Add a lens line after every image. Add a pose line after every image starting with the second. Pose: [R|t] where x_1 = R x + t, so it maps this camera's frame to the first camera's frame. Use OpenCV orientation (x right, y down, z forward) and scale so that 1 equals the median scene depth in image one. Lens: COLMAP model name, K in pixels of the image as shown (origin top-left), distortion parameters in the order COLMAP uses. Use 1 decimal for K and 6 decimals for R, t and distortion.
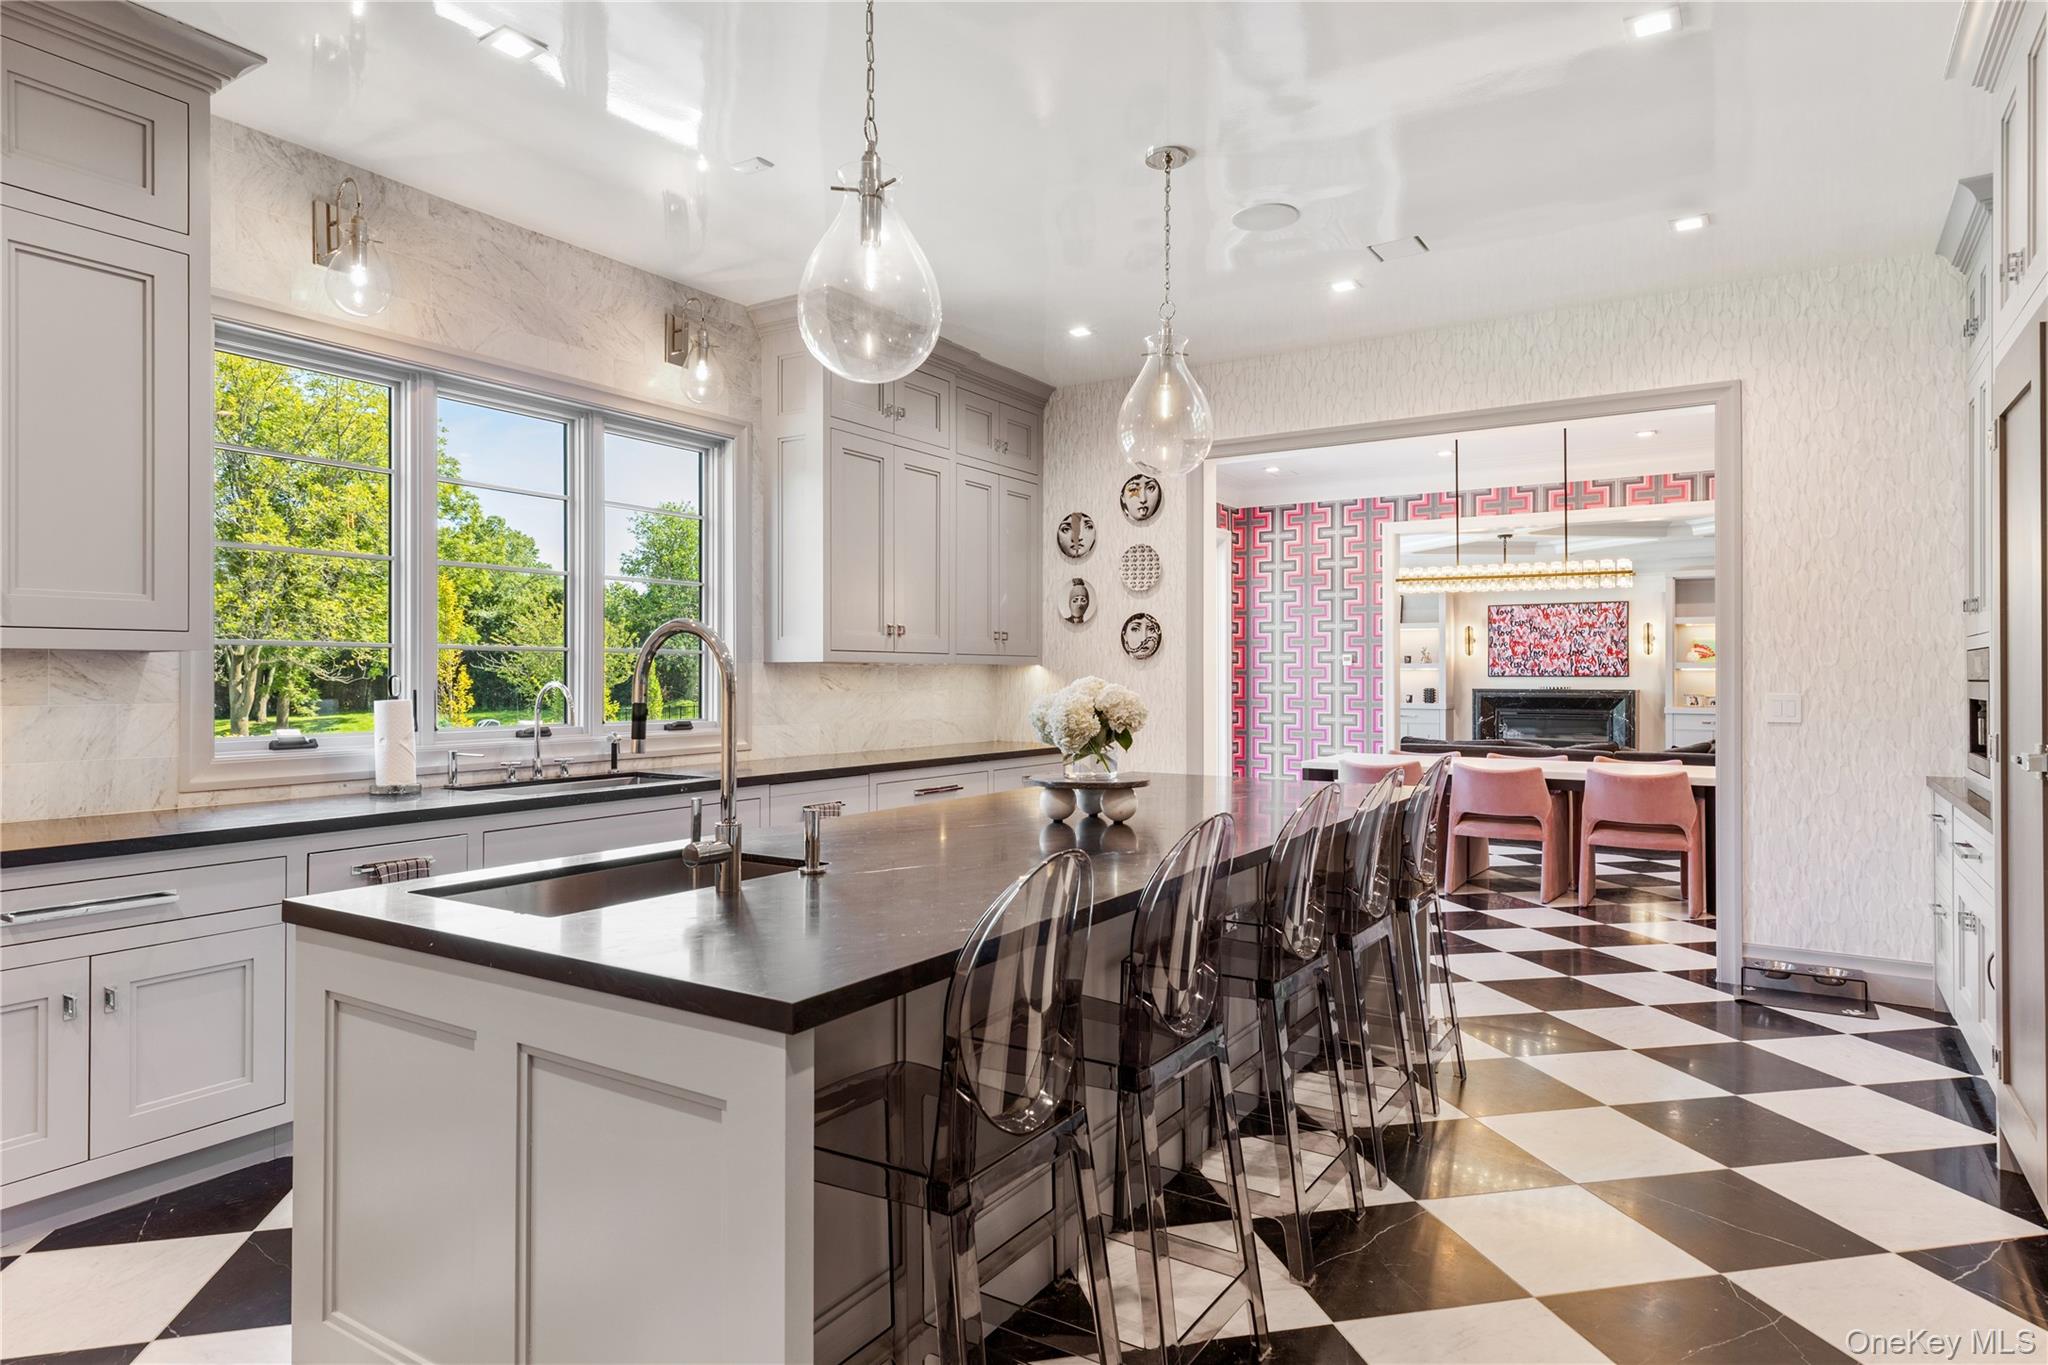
lens RADIAL K [[1183.2, 0, 1024.5], [0, 1183.2, 684.7], [0, 0, 1]] dist [-0.001302, -0.000126]
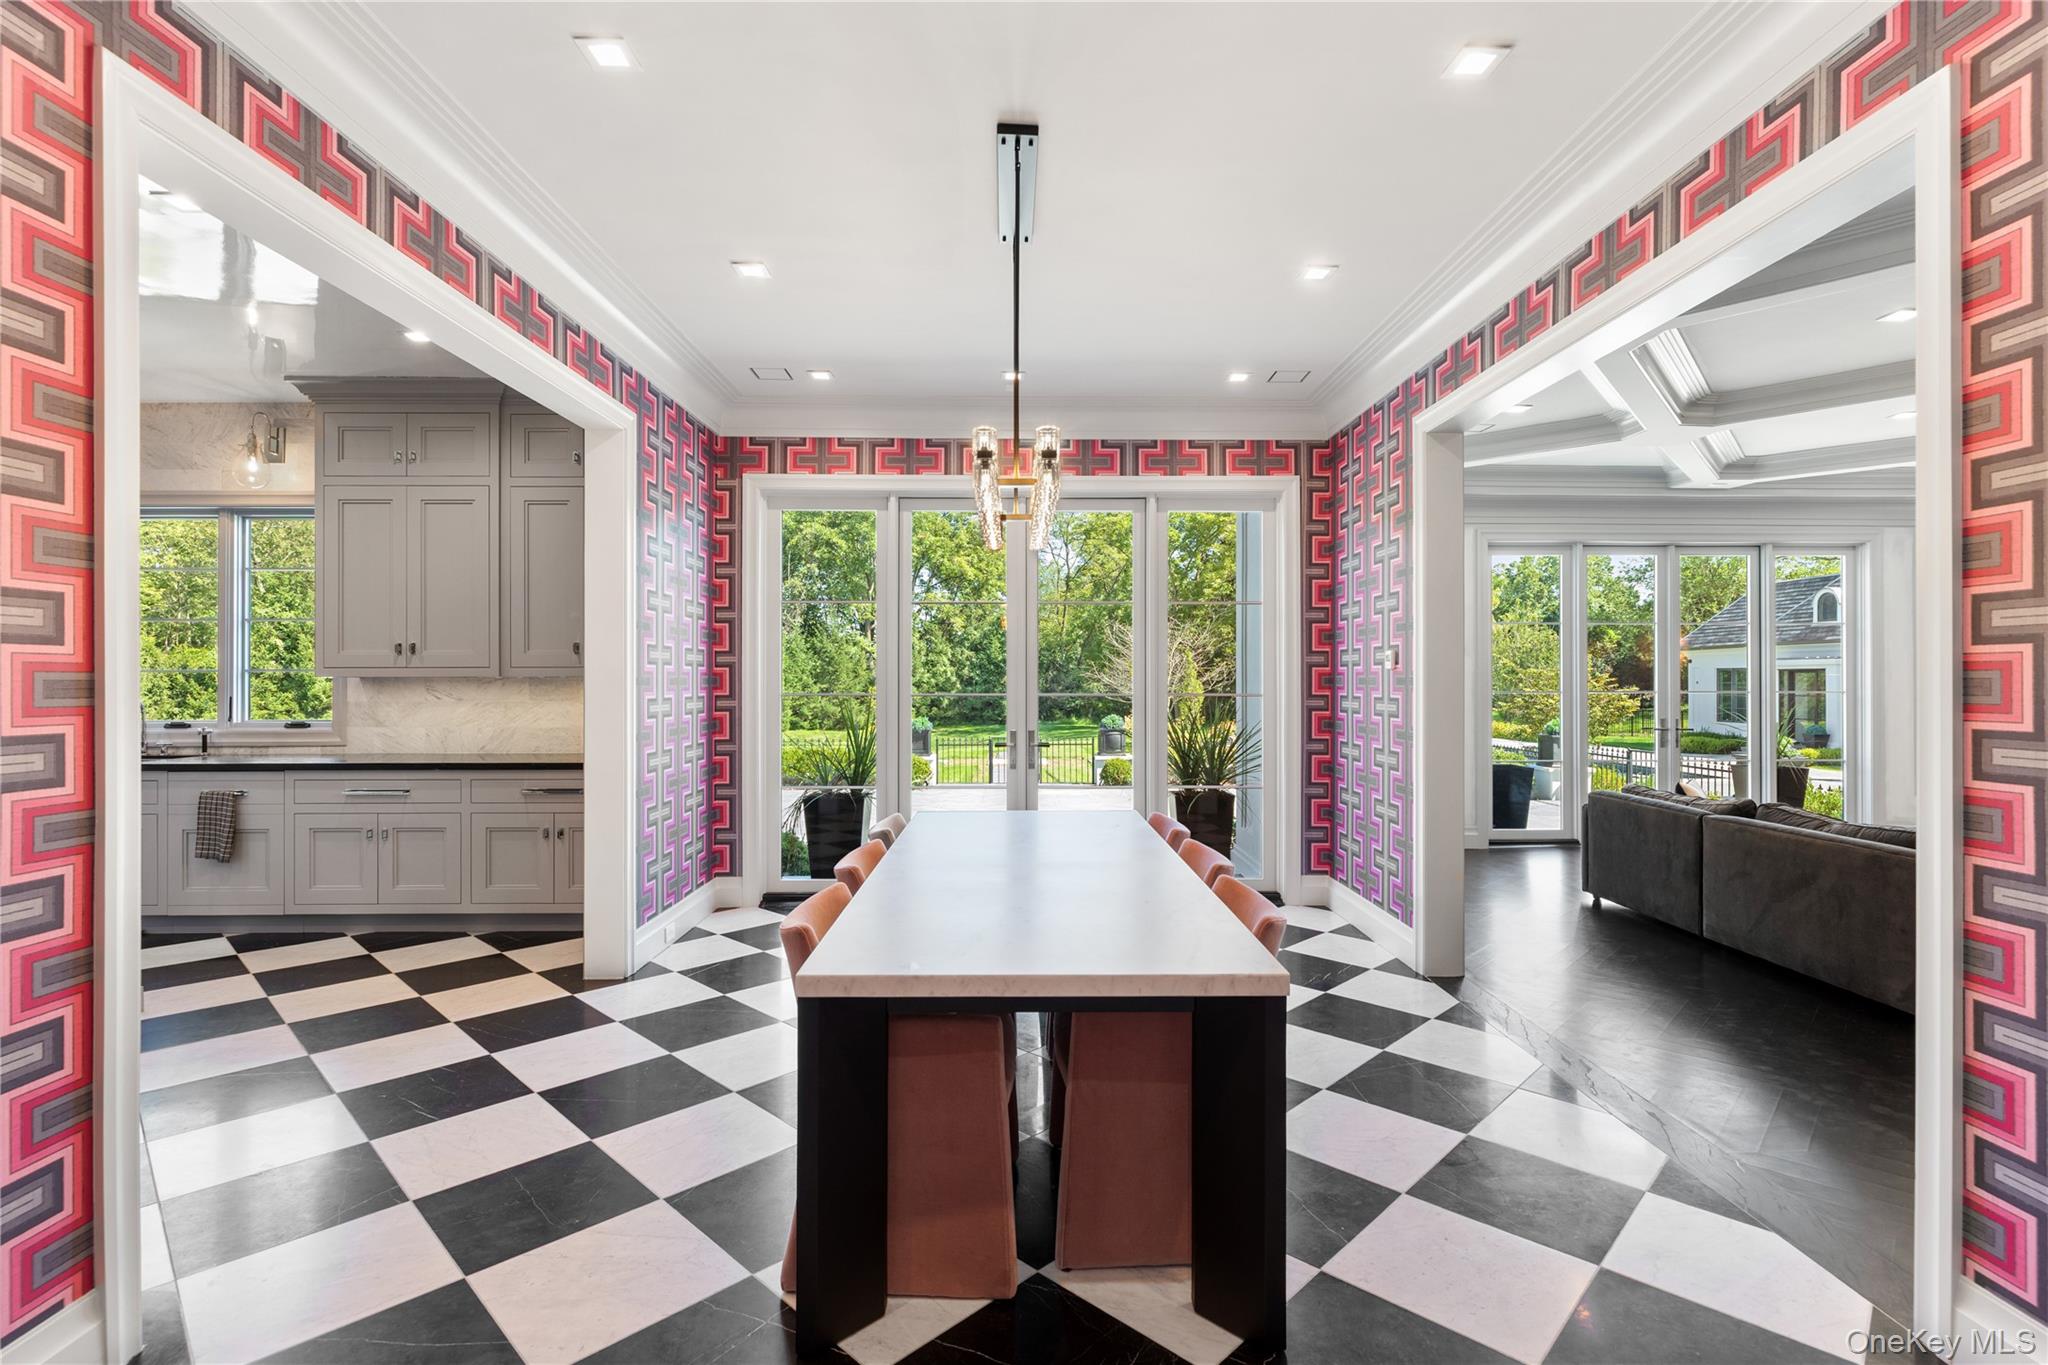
lens RADIAL K [[957.3, 0, 1038.0], [0, 957.3, 682.6], [0, 0, 1]] dist [-0.008530, 0.000279]
pose [[0.542964, 0.000325, -0.839756, 0.386649], [-0.003869, 0.999990, -0.002115, -0.005231], [0.839747, 0.004398, 0.542960, 0.395951]]
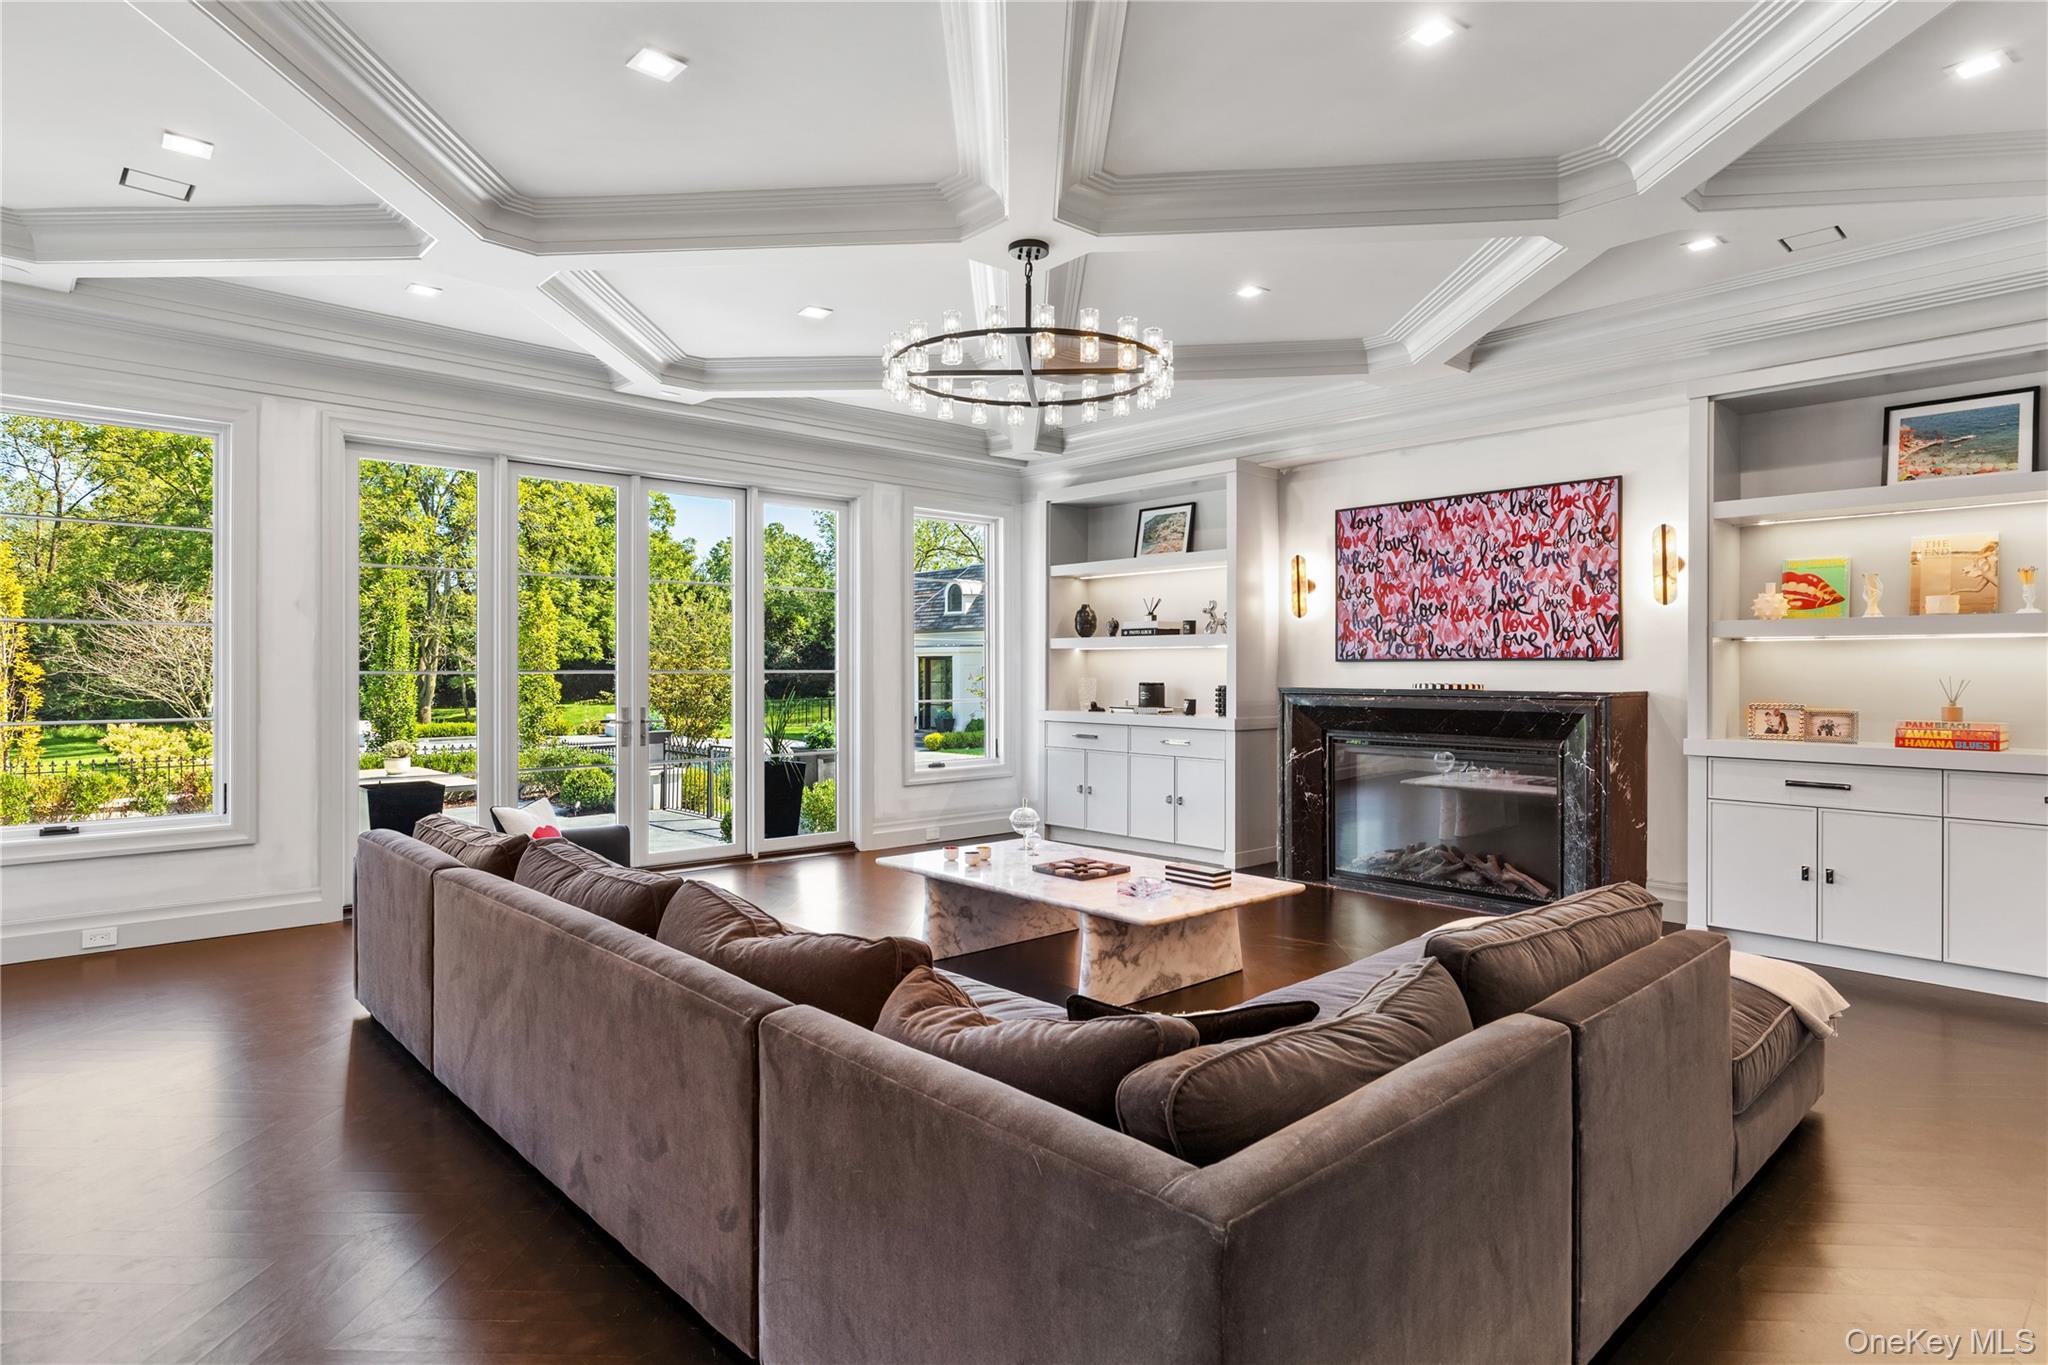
lens RADIAL K [[1113.9, 0, 1037.9], [0, 1113.9, 677.6], [0, 0, 1]] dist [0.002010, -0.001715]
pose [[0.967459, 0.000691, -0.253027, 0.410473], [-0.000384, 0.999999, 0.001263, -0.000945], [0.253027, -0.001124, 0.967458, 0.570713]]
